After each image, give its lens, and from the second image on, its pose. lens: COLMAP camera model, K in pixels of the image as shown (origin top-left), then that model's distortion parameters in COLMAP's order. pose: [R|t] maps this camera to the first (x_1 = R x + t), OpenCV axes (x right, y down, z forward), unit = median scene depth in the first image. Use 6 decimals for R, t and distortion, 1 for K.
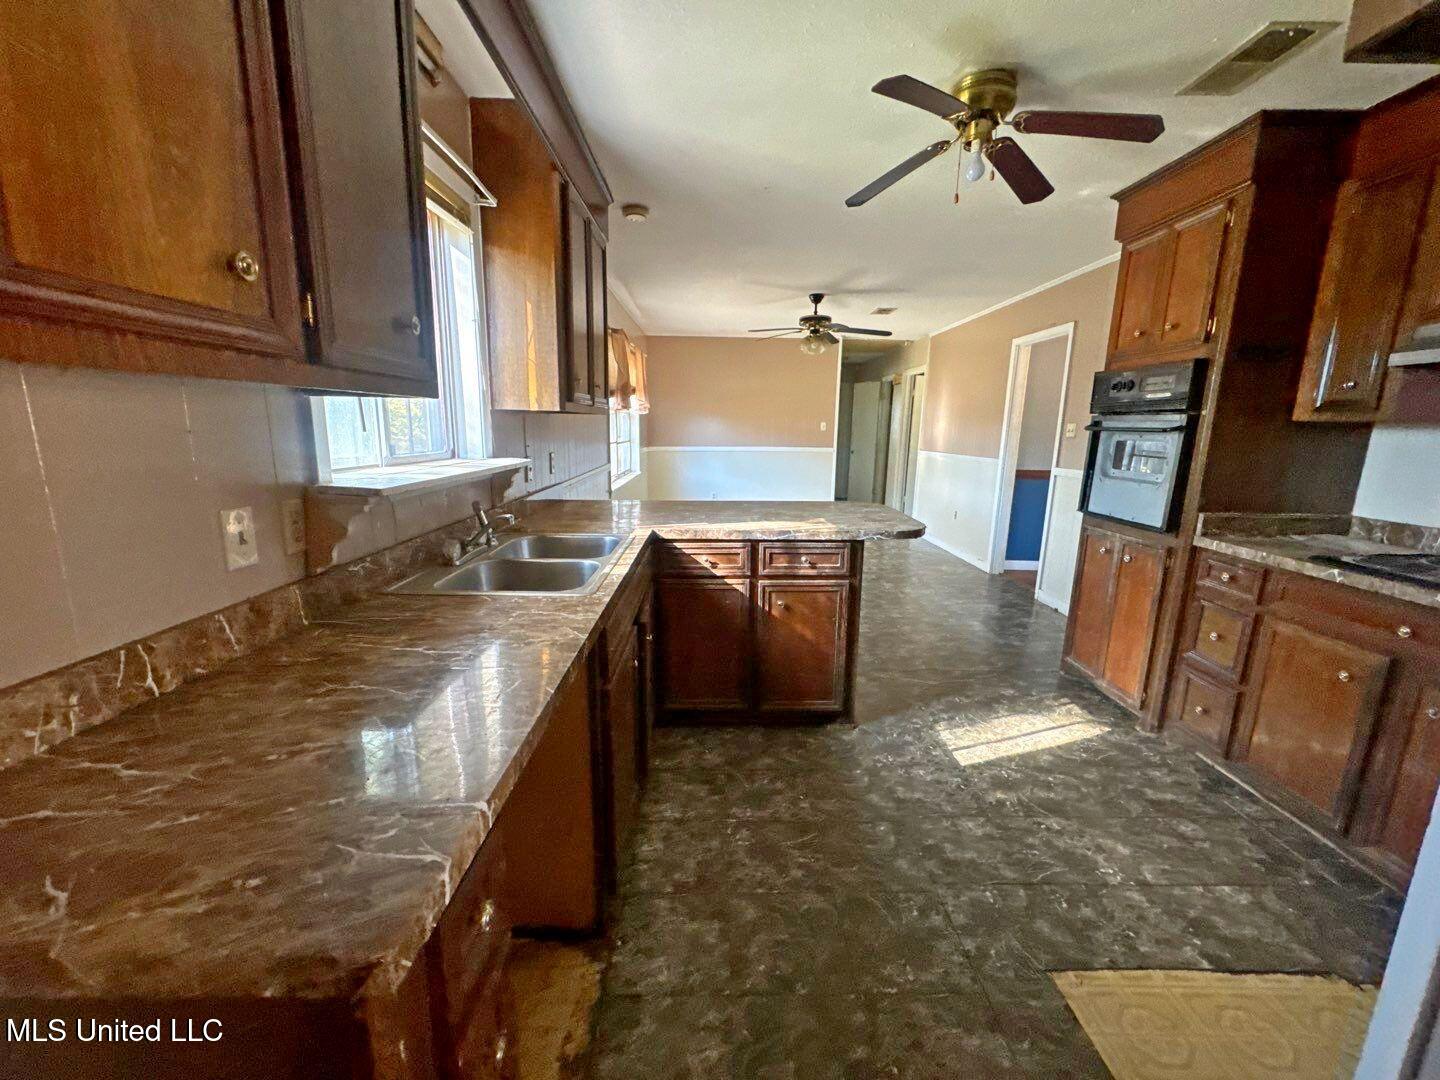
lens RADIAL K [[578.3, 0, 716.5], [0, 578.3, 541.0], [0, 0, 1]] dist [-0.004144, -0.000914]
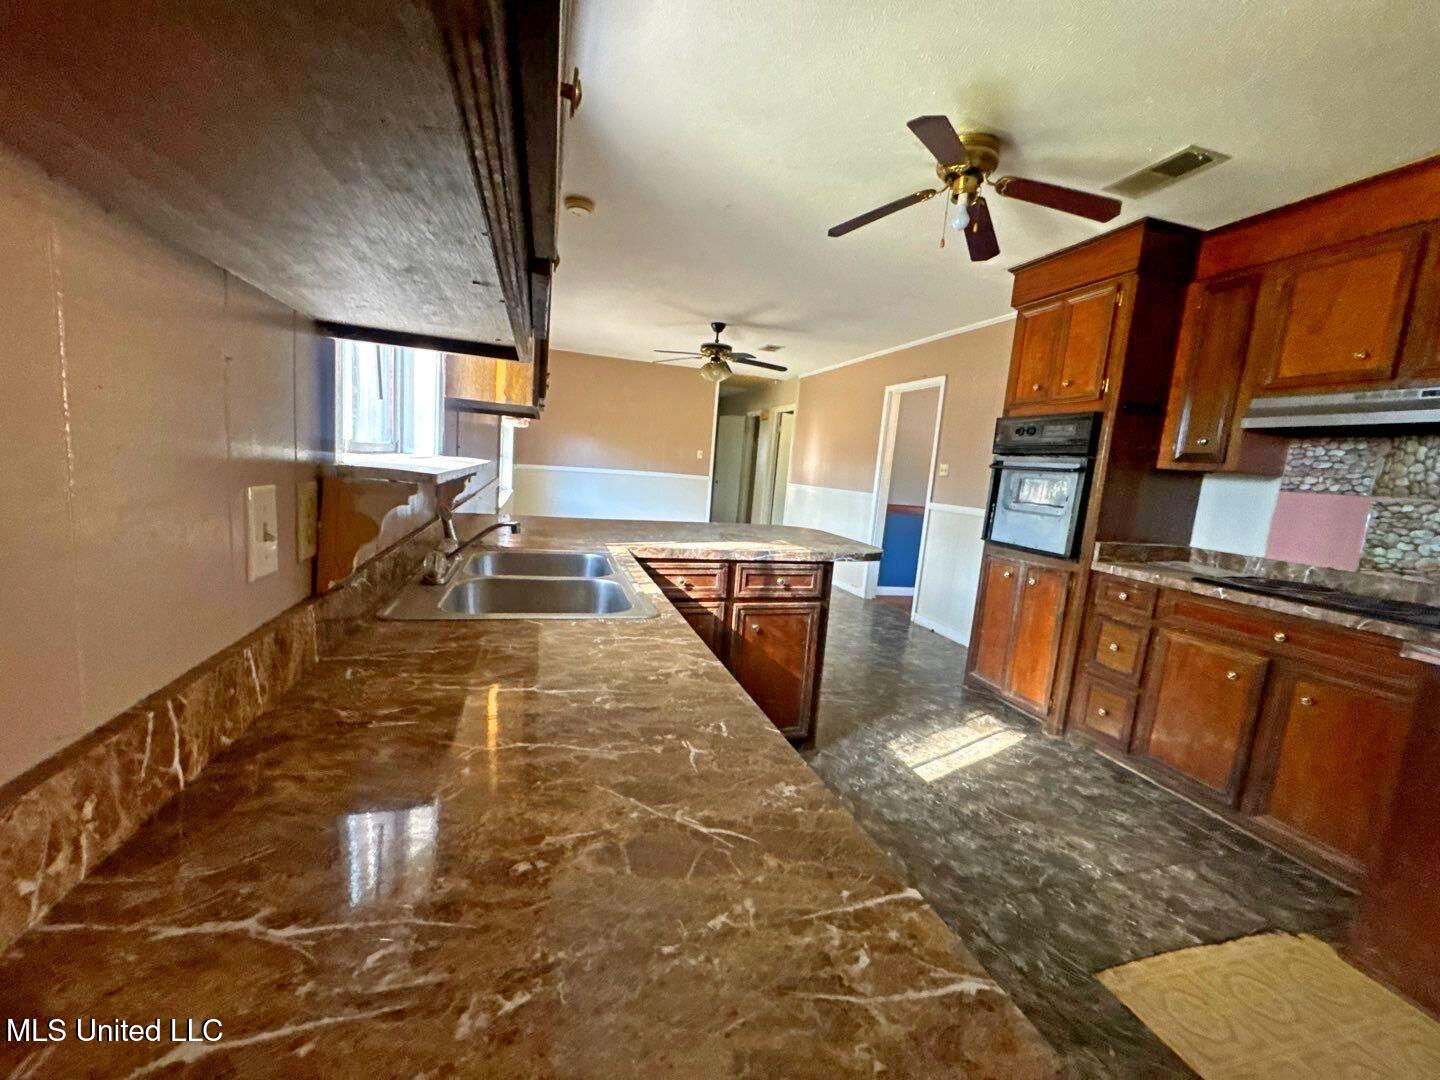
lens RADIAL K [[578.3, 0, 717.4], [0, 578.3, 540.8], [0, 0, 1]] dist [-0.004144, -0.000914]
pose [[0.956876, 0.022219, 0.289647, -0.253600], [-0.007277, 0.998591, -0.052565, 0.017784], [-0.290407, 0.048190, 0.955689, 0.108045]]
